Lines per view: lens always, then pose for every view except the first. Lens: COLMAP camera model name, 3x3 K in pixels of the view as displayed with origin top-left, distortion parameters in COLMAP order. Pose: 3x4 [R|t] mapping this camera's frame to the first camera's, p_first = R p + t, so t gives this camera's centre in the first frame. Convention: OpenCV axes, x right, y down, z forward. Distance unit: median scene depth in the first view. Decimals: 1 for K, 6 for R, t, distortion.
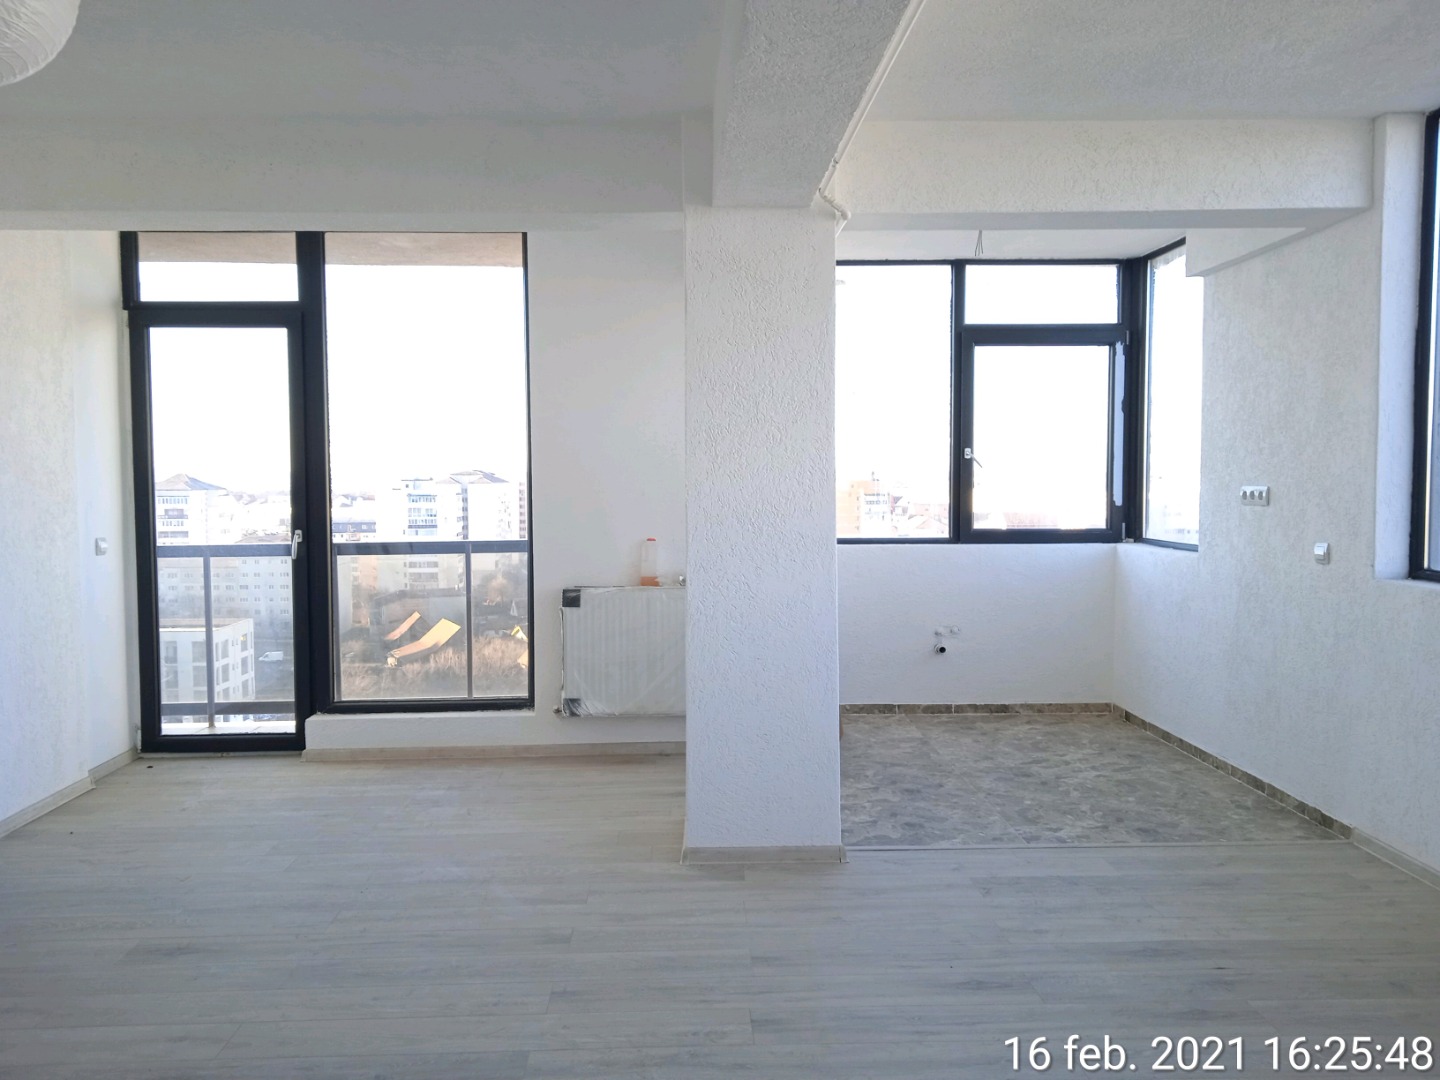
lens RADIAL K [[1200.7, 0, 719.2], [0, 1200.7, 538.3], [0, 0, 1]] dist [0.041768, -0.008224]
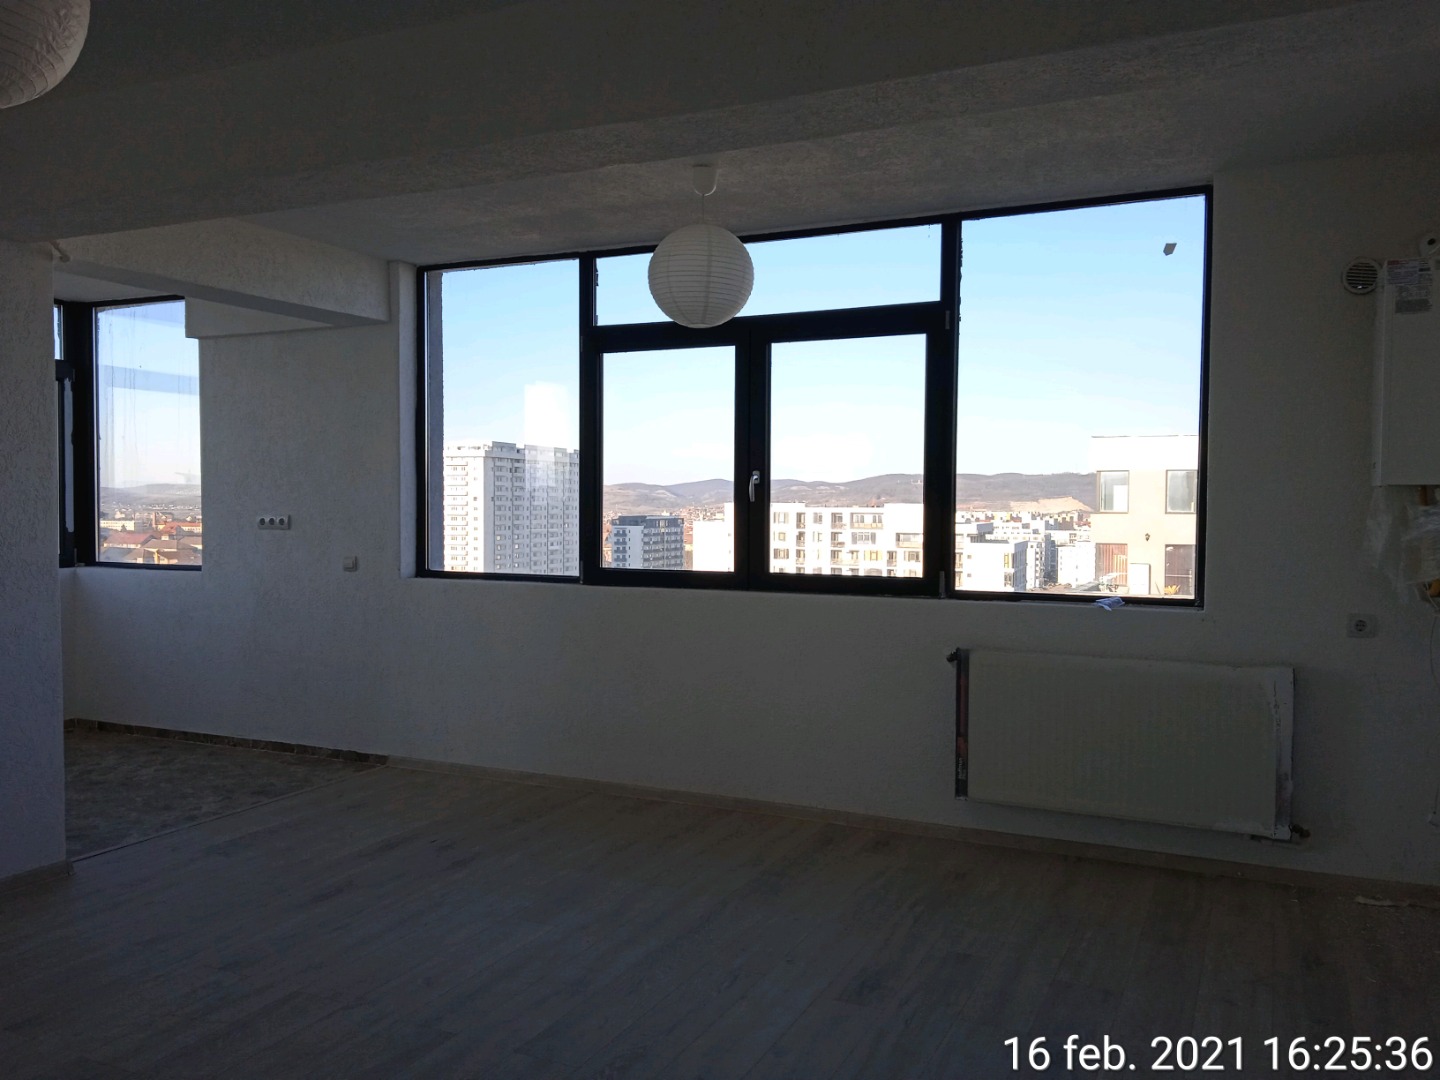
lens RADIAL K [[1200.7, 0, 720.5], [0, 1200.7, 541.5], [0, 0, 1]] dist [0.041768, -0.008224]
pose [[0.450676, -0.021366, 0.892432, -0.543205], [0.037887, 0.999271, 0.004791, -0.003375], [-0.891883, 0.031652, 0.451156, 0.010746]]
